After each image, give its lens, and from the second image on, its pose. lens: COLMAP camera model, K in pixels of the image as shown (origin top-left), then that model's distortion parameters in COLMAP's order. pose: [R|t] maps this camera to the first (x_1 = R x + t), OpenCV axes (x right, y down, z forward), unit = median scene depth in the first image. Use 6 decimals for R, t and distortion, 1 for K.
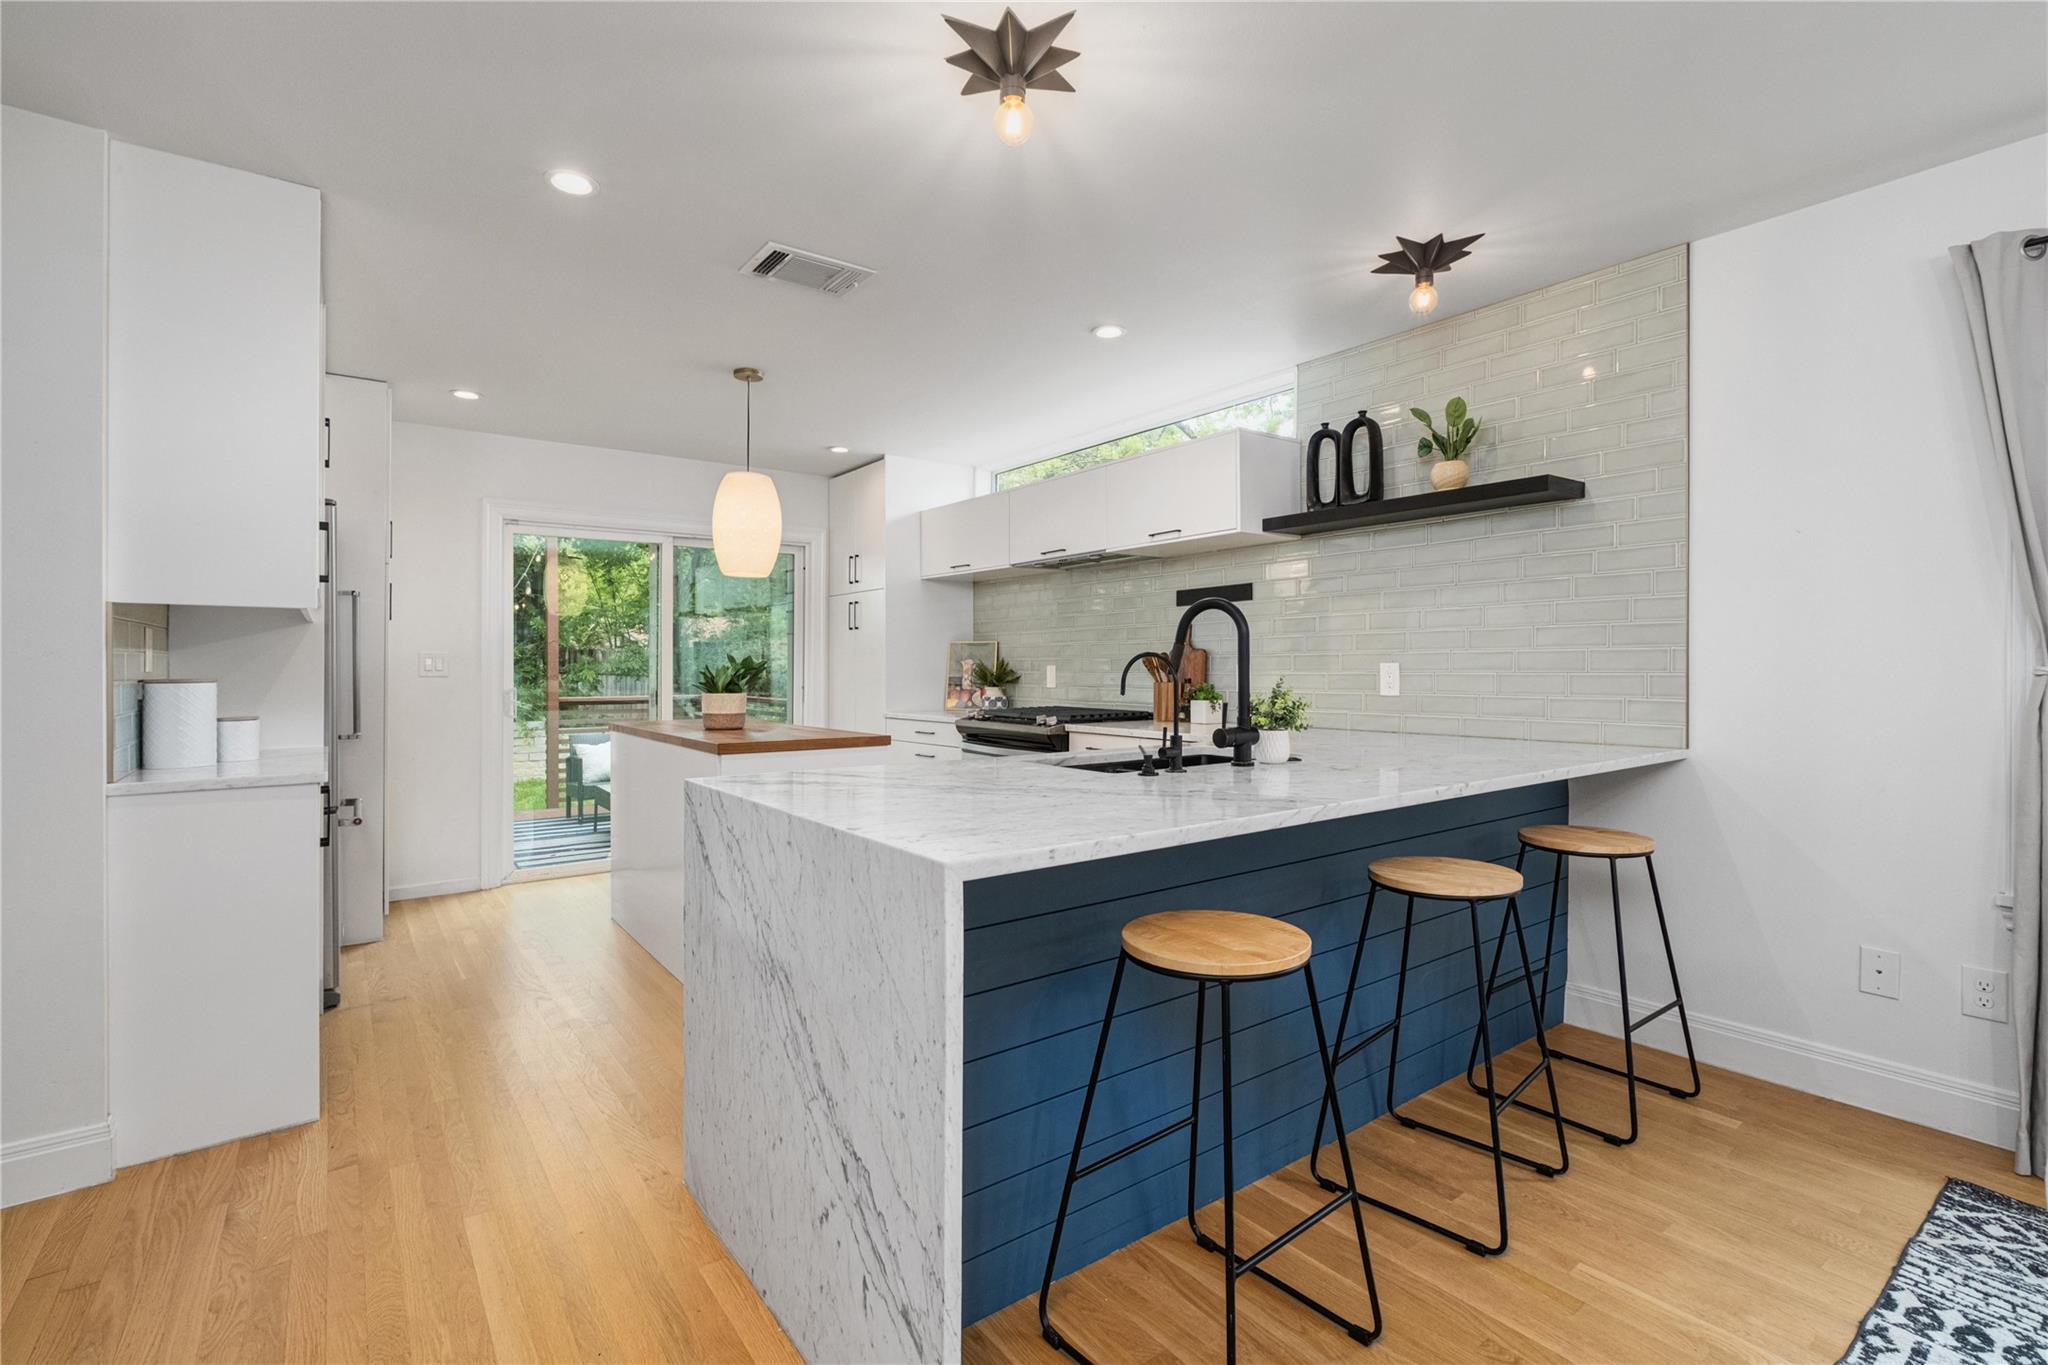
lens RADIAL K [[921.4, 0, 1024.0], [0, 921.4, 682.5], [0, 0, 1]] dist [-0.002390, -0.000249]
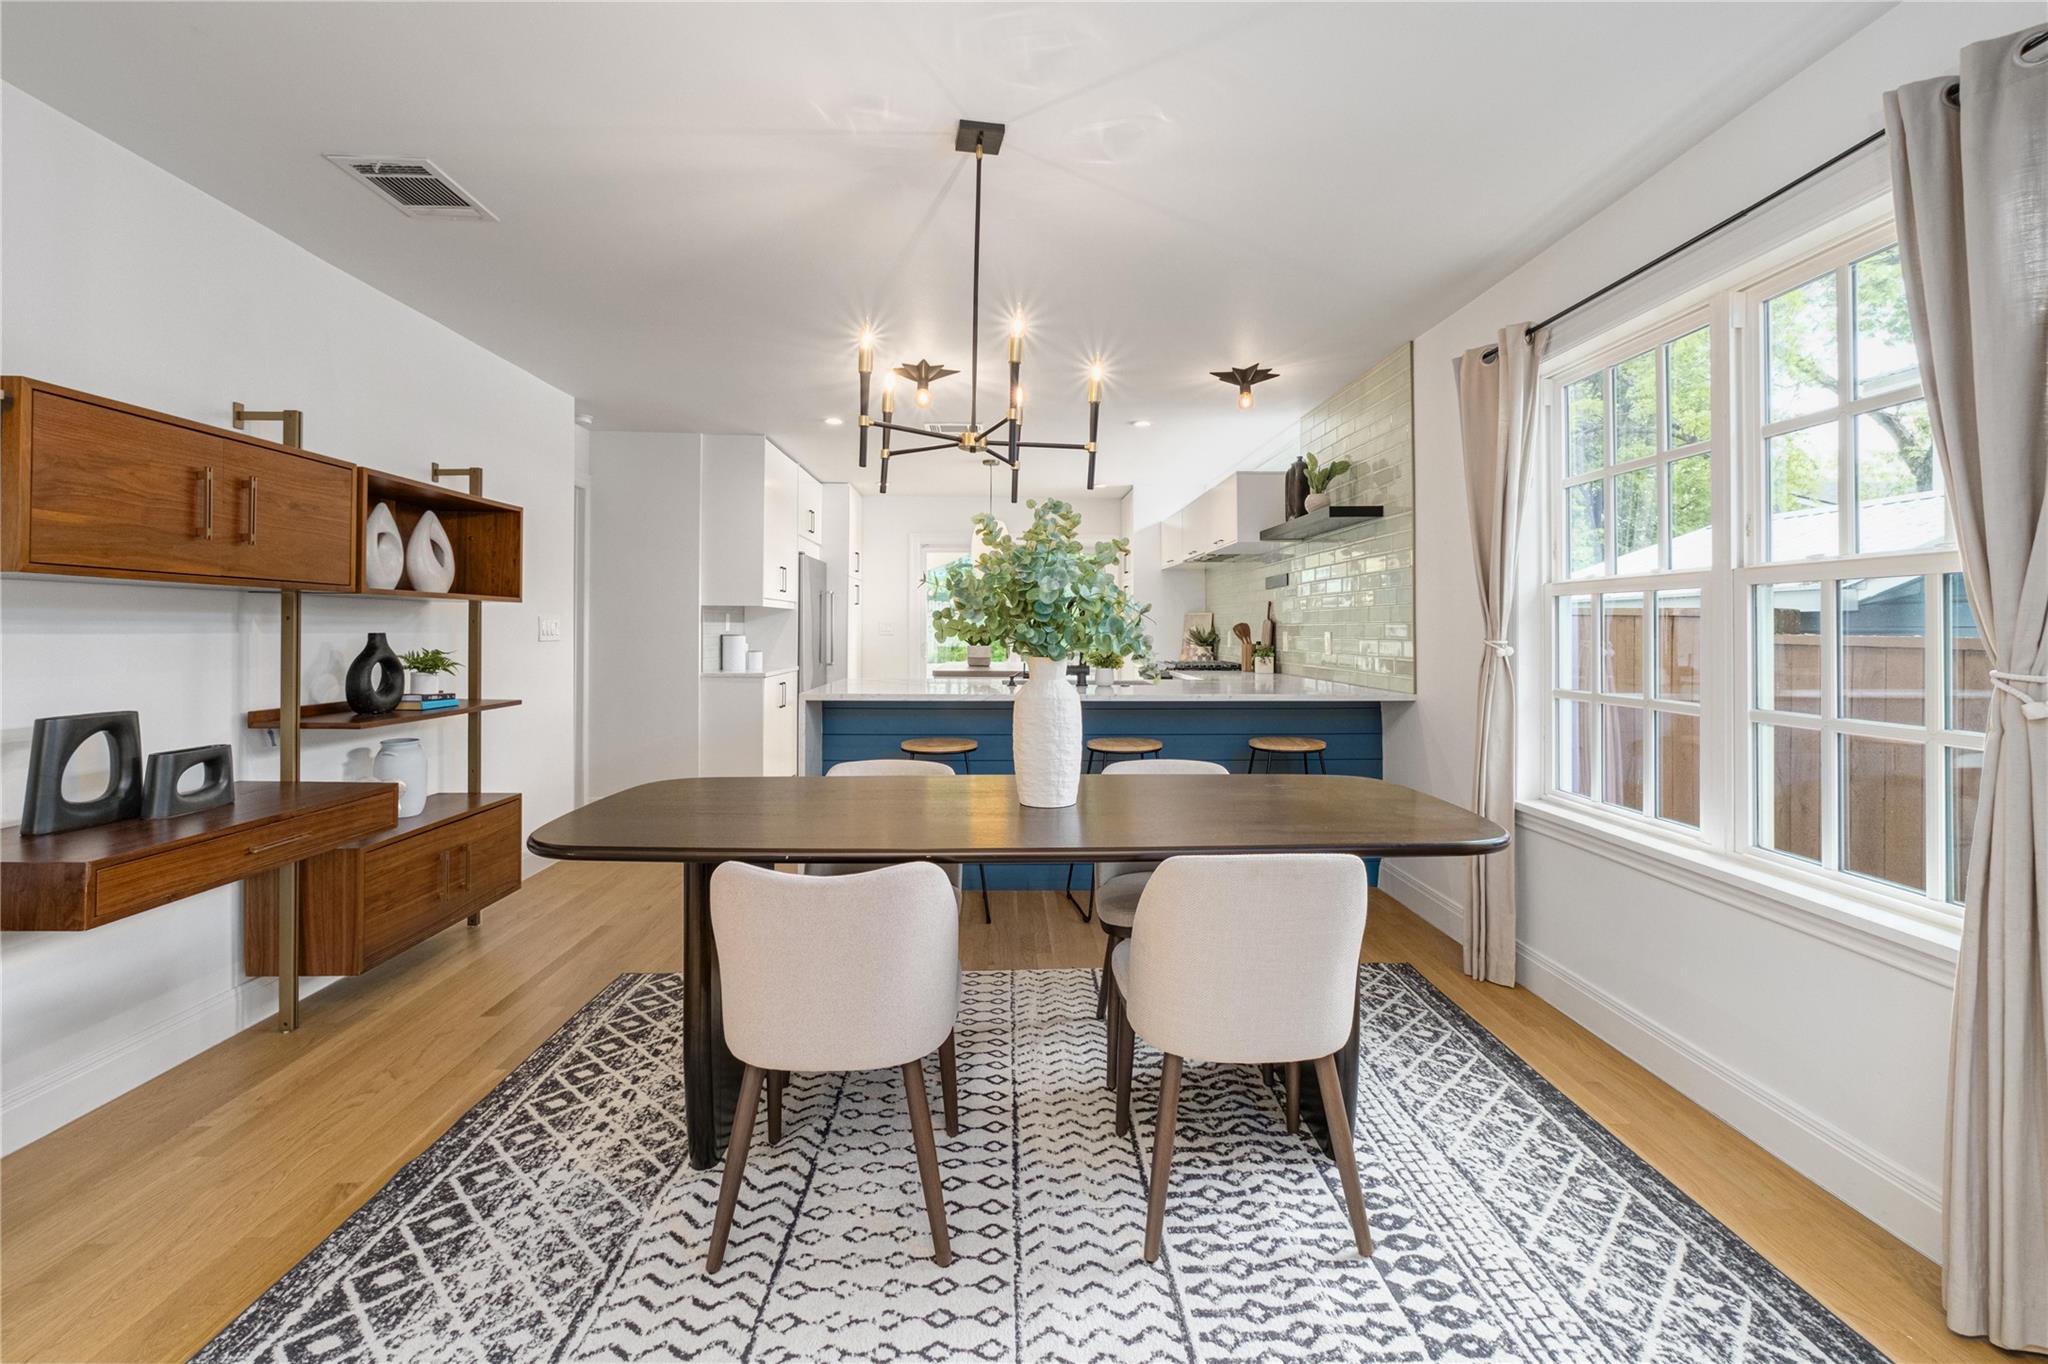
lens RADIAL K [[864.0, 0, 1022.2], [0, 864.0, 662.5], [0, 0, 1]] dist [-0.001348, 0.000060]
pose [[0.816153, 0.029553, -0.577080, 0.680734], [-0.016676, 0.999480, 0.027600, -0.002741], [0.577595, -0.012902, 0.816221, -0.300325]]
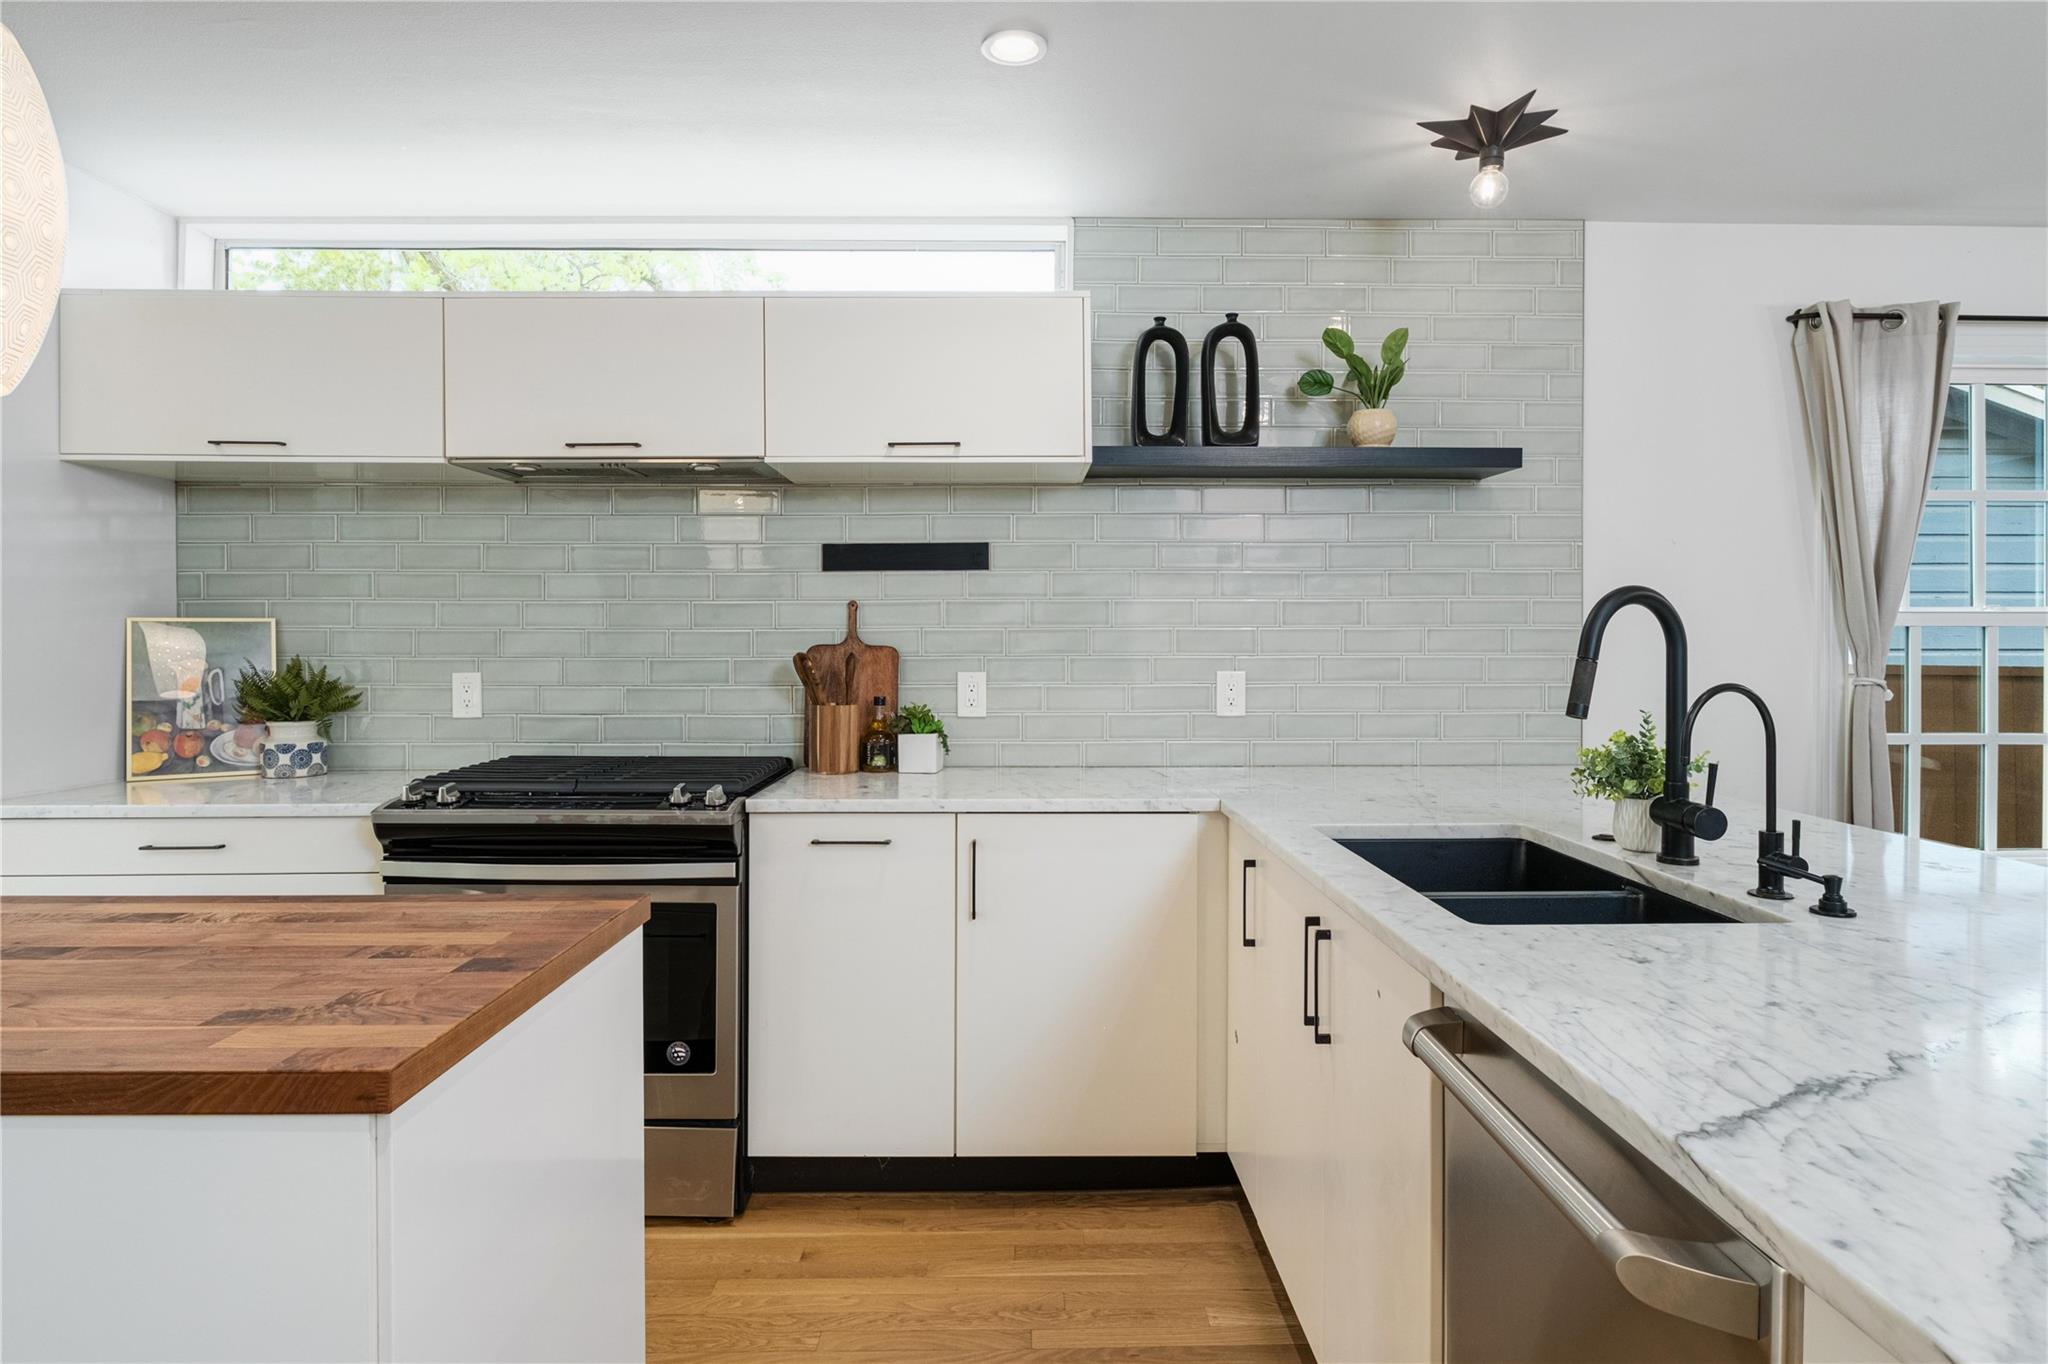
lens RADIAL K [[1134.7, 0, 1024.0], [0, 1134.7, 682.0], [0, 0, 1]] dist [-0.017933, -0.000590]
pose [[0.593198, -0.026019, 0.804636, -0.362188], [0.012949, 0.999657, 0.022779, -0.030428], [-0.804952, -0.003093, 0.593331, 0.522722]]
